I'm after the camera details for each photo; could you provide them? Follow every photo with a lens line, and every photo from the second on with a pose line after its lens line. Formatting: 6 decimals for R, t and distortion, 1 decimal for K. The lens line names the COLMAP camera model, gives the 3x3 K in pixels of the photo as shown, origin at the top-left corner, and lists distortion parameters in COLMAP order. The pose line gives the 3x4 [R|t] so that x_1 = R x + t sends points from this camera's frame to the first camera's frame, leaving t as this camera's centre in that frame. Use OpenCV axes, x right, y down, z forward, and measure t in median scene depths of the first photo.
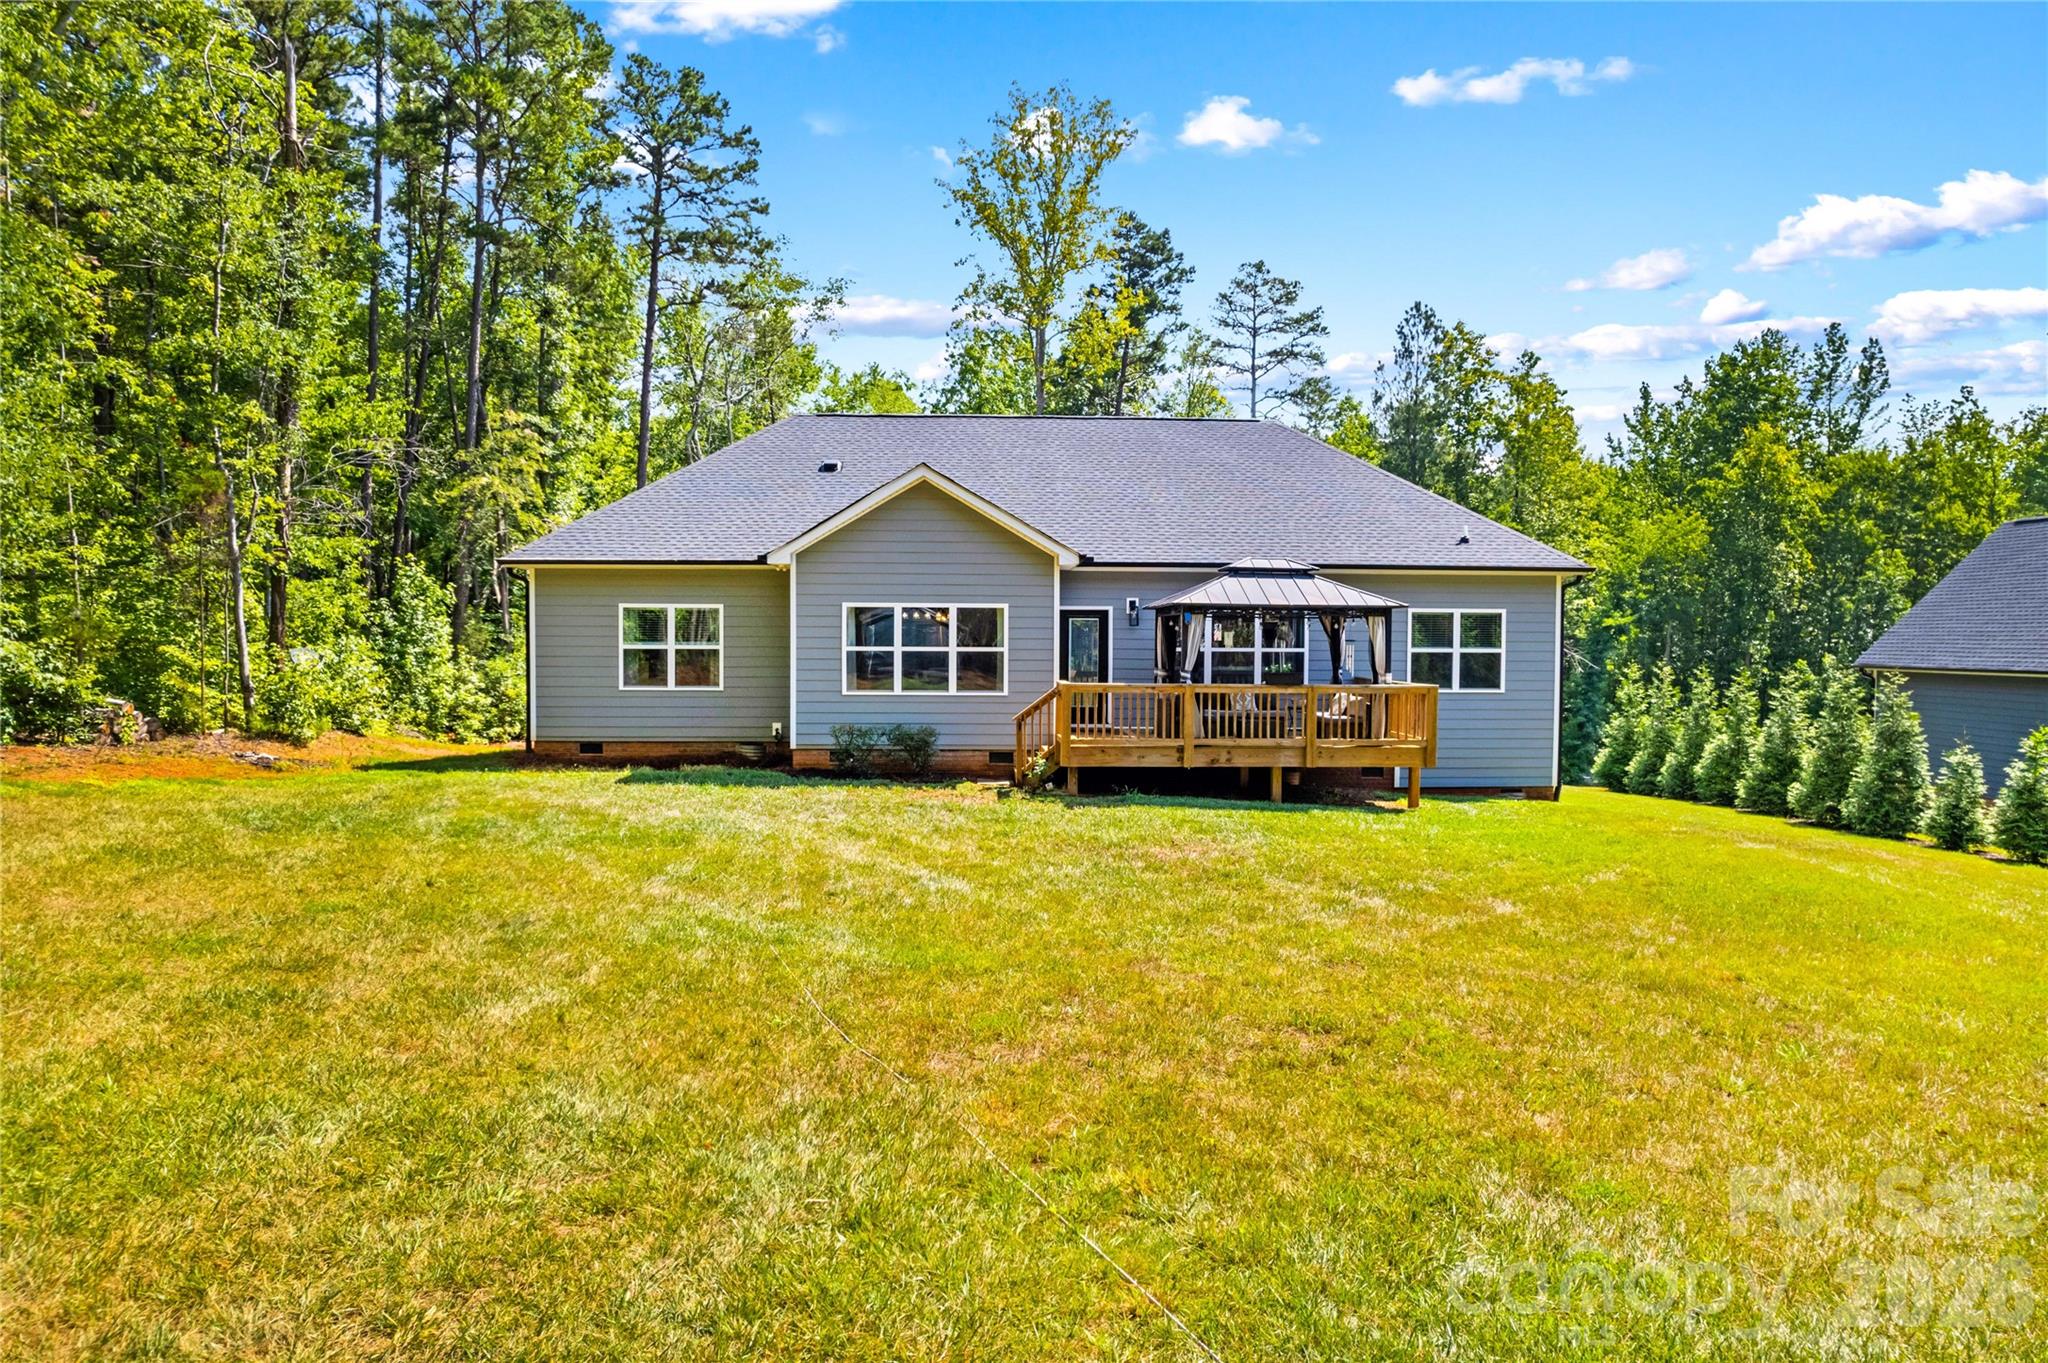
lens RADIAL K [[1307.1, 0, 1023.9], [0, 1307.1, 700.2], [0, 0, 1]] dist [-0.048631, 0.032641]
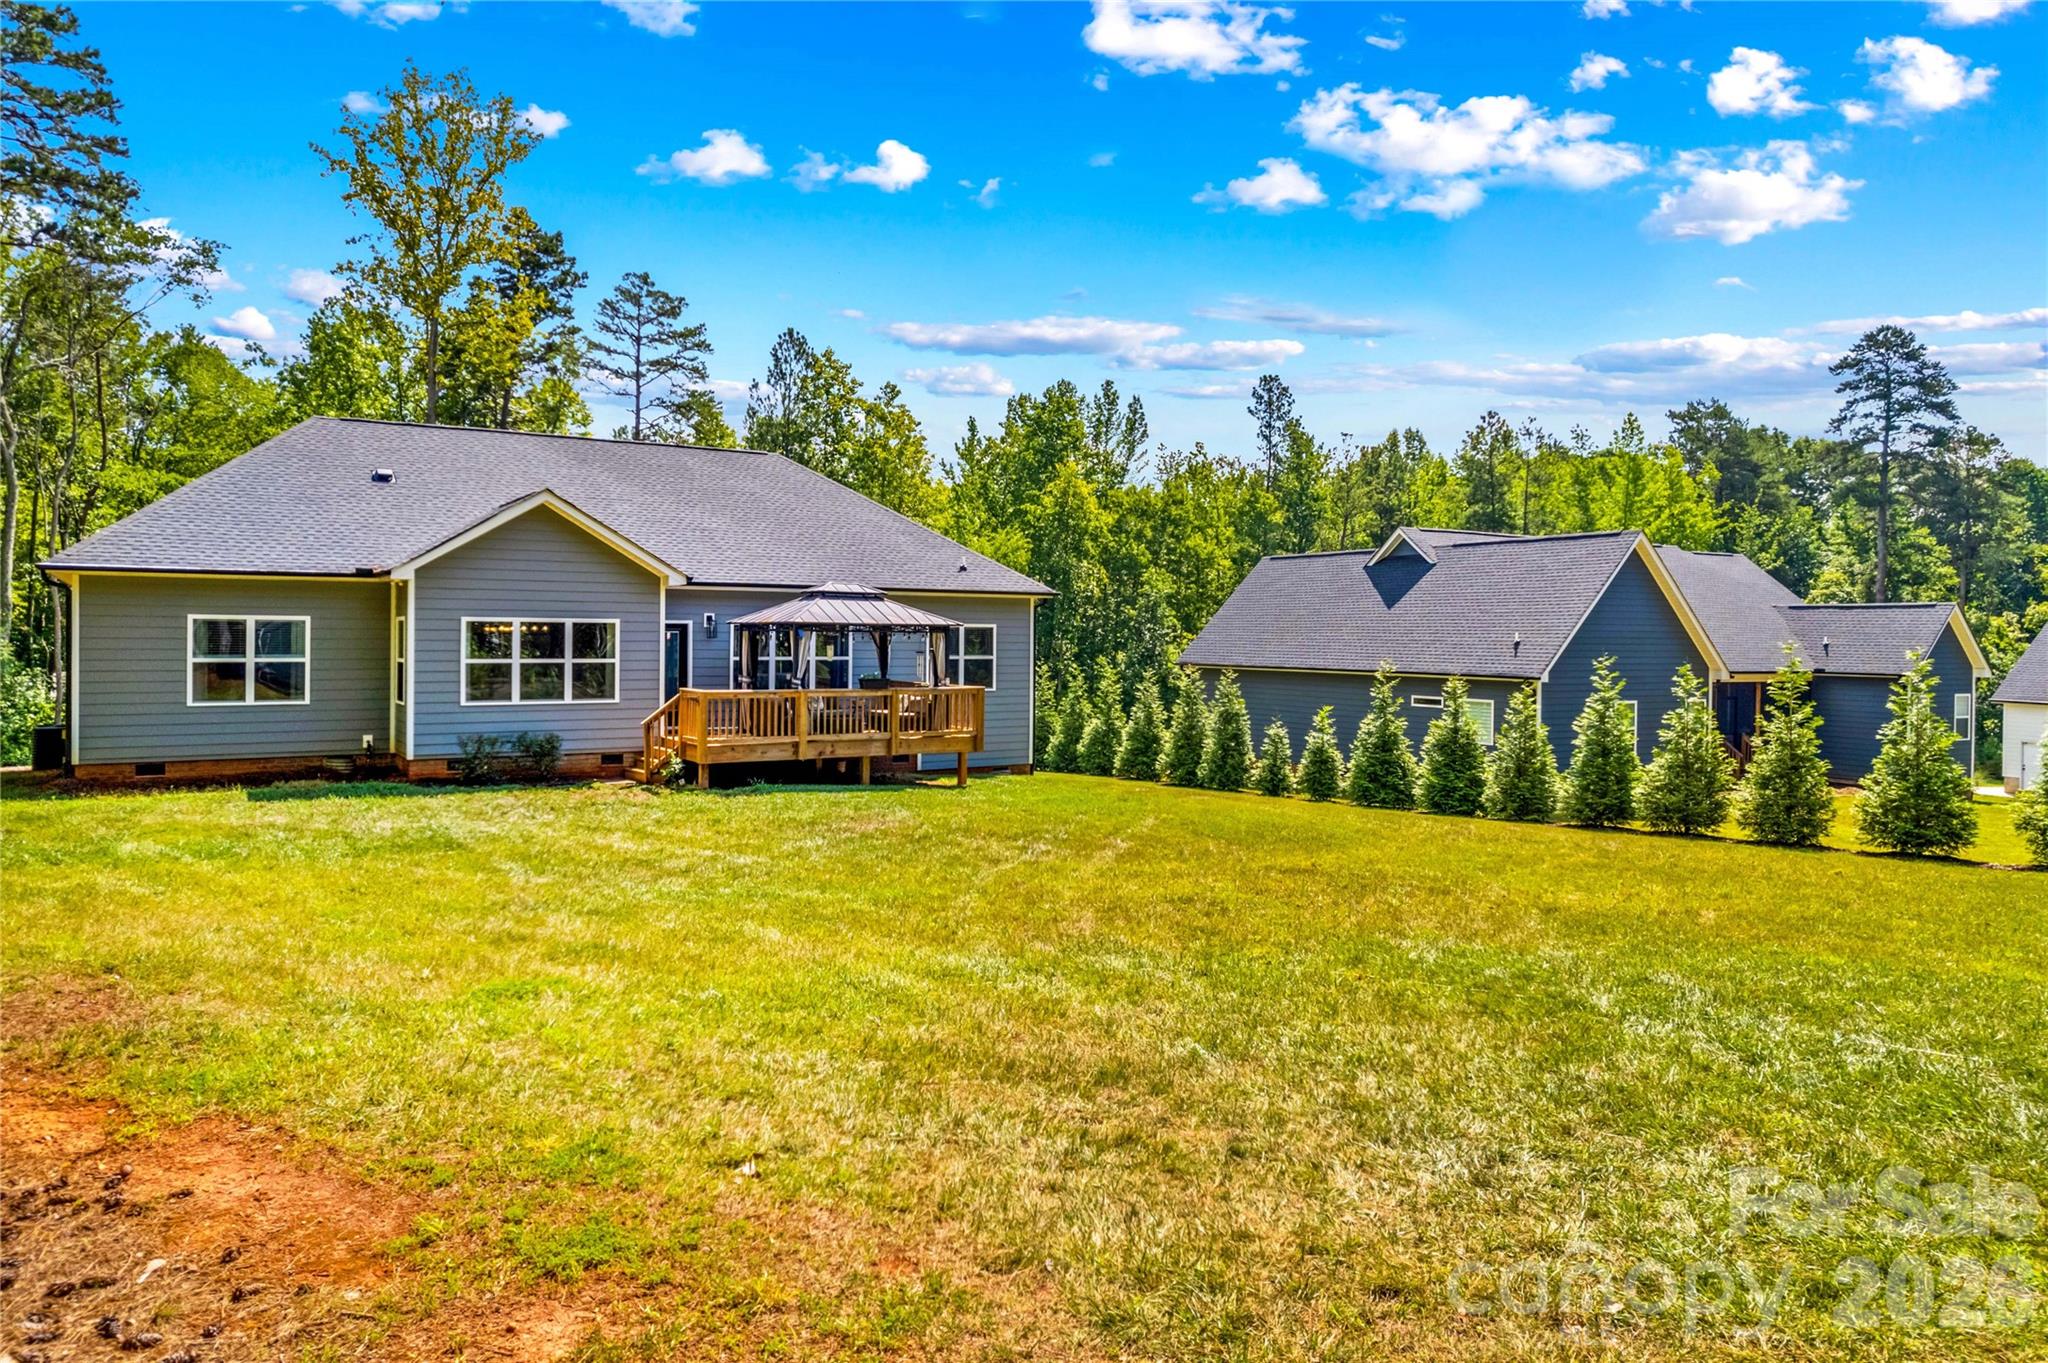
lens RADIAL K [[1307.1, 0, 1019.9], [0, 1307.1, 679.9], [0, 0, 1]] dist [-0.048631, 0.032641]
pose [[0.867185, -0.014781, 0.497766, -0.207160], [0.020922, 0.999758, -0.006763, -0.006458], [-0.497546, 0.016279, 0.867285, -0.092602]]
